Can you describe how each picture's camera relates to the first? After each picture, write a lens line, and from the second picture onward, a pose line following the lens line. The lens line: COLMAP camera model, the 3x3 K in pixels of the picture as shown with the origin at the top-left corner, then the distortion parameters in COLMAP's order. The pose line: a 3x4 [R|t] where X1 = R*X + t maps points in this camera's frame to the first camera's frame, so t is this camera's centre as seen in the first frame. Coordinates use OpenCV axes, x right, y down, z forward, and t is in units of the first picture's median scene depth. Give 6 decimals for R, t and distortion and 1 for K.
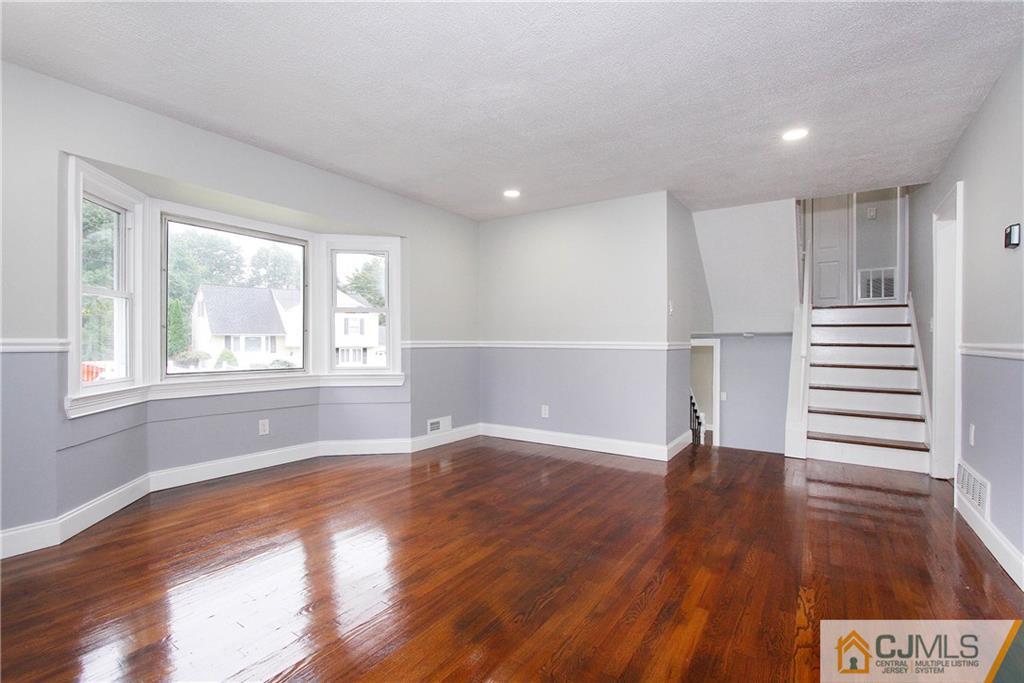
lens RADIAL K [[474.2, 0, 509.6], [0, 474.2, 346.5], [0, 0, 1]] dist [-0.024634, 0.002456]
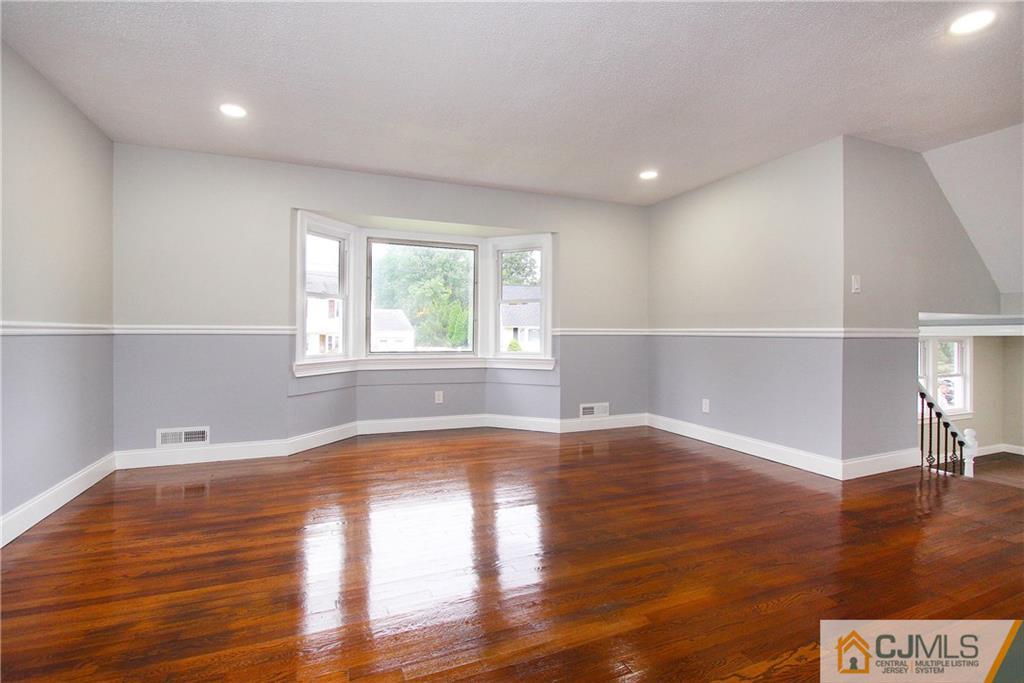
lens RADIAL K [[474.2, 0, 507.3], [0, 474.2, 334.7], [0, 0, 1]] dist [-0.024634, 0.002456]
pose [[0.828145, 0.001138, -0.560513, 0.298363], [-0.005686, 0.999964, -0.006371, 0.009945], [0.560485, 0.008464, 0.828121, 0.043880]]
